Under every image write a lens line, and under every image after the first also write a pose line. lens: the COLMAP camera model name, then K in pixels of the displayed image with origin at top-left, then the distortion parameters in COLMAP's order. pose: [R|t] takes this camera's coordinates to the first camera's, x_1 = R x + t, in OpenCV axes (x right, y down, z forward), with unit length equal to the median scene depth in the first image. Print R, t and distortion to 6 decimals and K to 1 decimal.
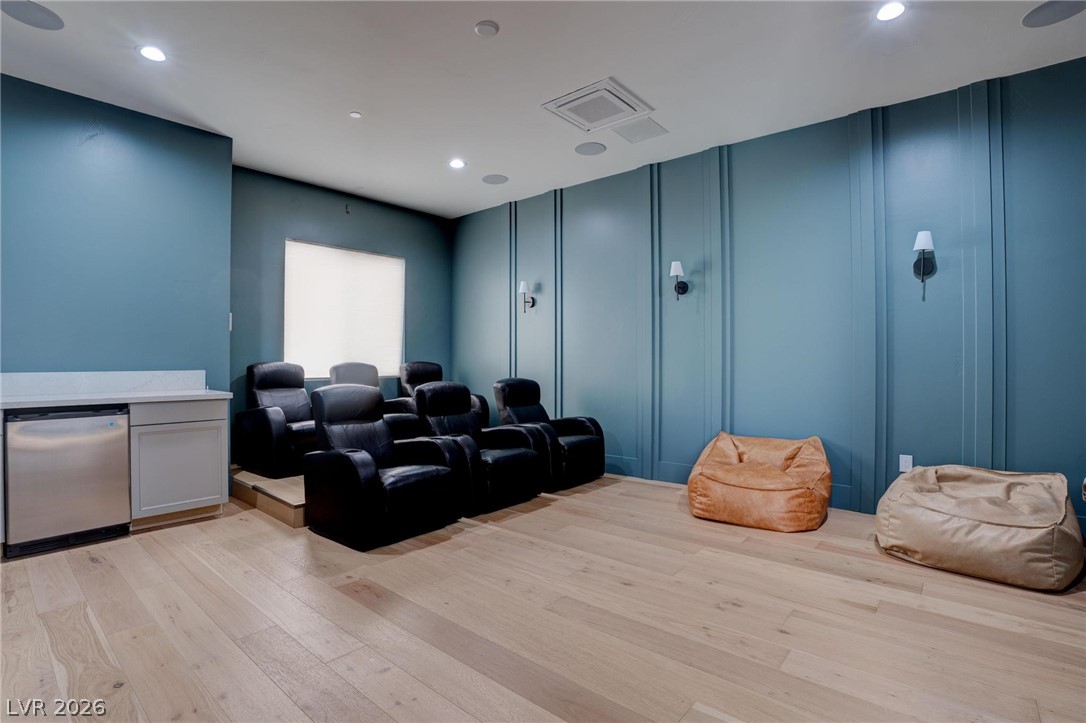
lens RADIAL K [[524.2, 0, 562.7], [0, 524.2, 361.8], [0, 0, 1]] dist [-0.075197, 0.028382]
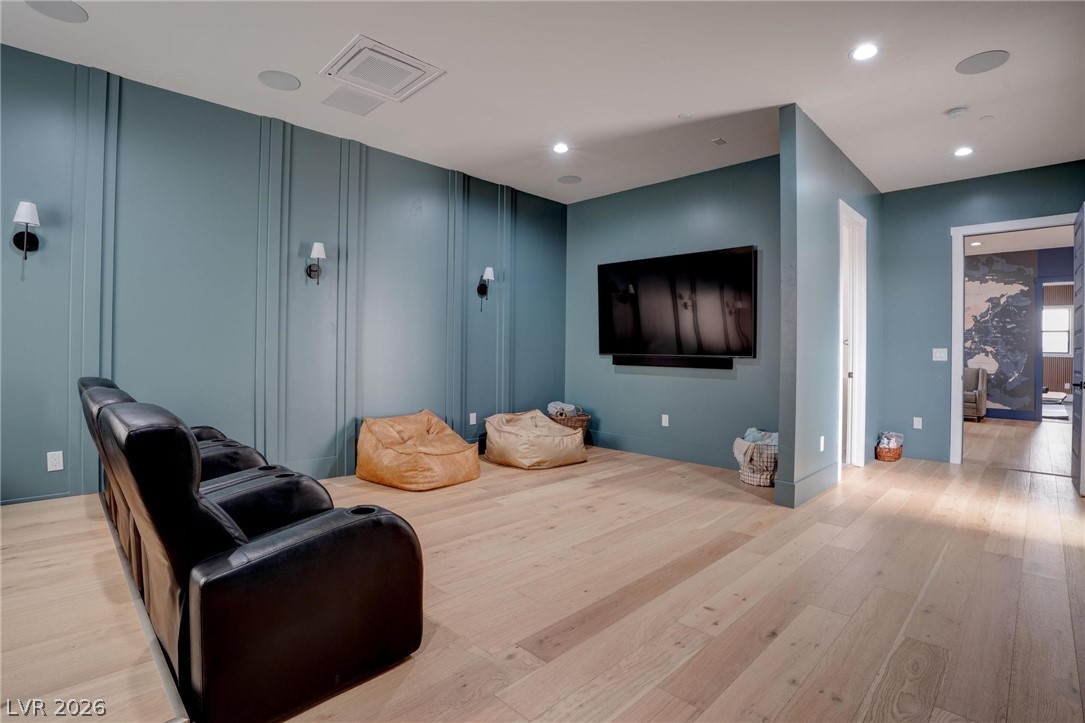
lens RADIAL K [[510.0, 0, 536.8], [0, 510.0, 332.9], [0, 0, 1]] dist [-0.025952, 0.000087]
pose [[0.119879, 0.039465, 0.992004, -0.966958], [-0.003630, 0.999220, -0.039314, 0.007410], [-0.992782, 0.001112, 0.119929, 0.769958]]
